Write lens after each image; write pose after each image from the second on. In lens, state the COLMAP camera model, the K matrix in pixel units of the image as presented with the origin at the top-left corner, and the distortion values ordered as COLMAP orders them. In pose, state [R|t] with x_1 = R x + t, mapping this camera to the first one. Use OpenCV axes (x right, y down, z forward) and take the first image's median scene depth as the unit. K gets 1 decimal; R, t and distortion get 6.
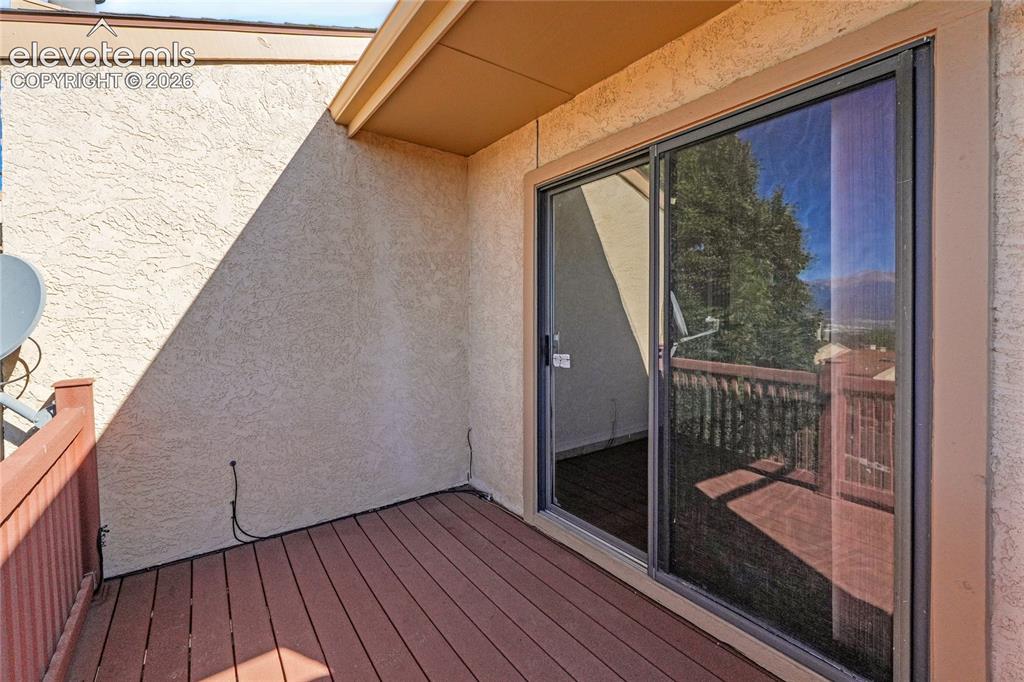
lens RADIAL K [[431.4, 0, 520.0], [0, 431.4, 316.1], [0, 0, 1]] dist [-0.012355, 0.002662]
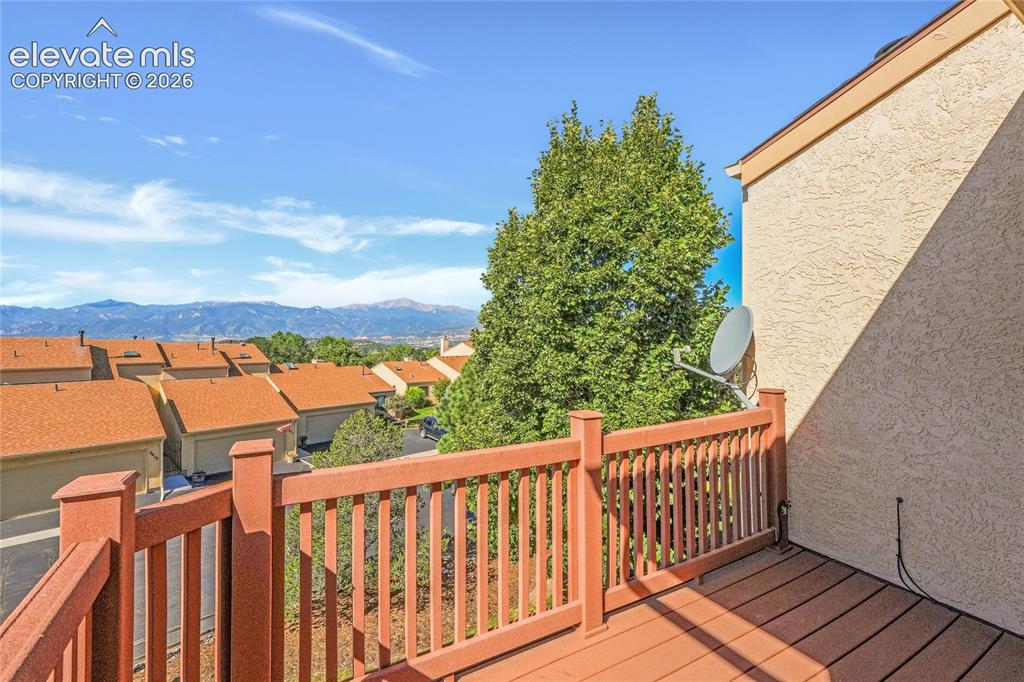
lens RADIAL K [[431.4, 0, 511.7], [0, 431.4, 335.5], [0, 0, 1]] dist [-0.012355, 0.002662]
pose [[-0.149716, -0.003361, -0.988723, 0.426607], [-0.012477, 0.999921, -0.001510, -0.013143], [0.988650, 0.012111, -0.149746, 0.289412]]
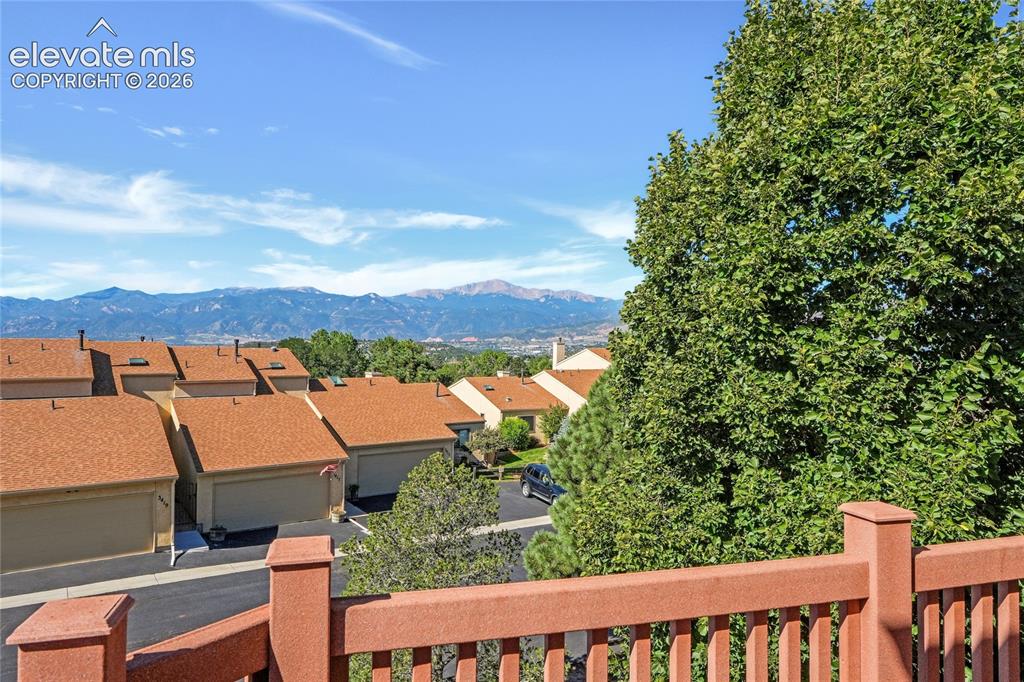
lens RADIAL K [[677.1, 0, 508.0], [0, 677.1, 334.4], [0, 0, 1]] dist [-0.004529, -0.001649]
pose [[-0.368030, -0.007604, -0.929783, 0.381067], [-0.016197, 0.999867, -0.001766, -0.026336], [0.929673, 0.014409, -0.368104, 0.242979]]
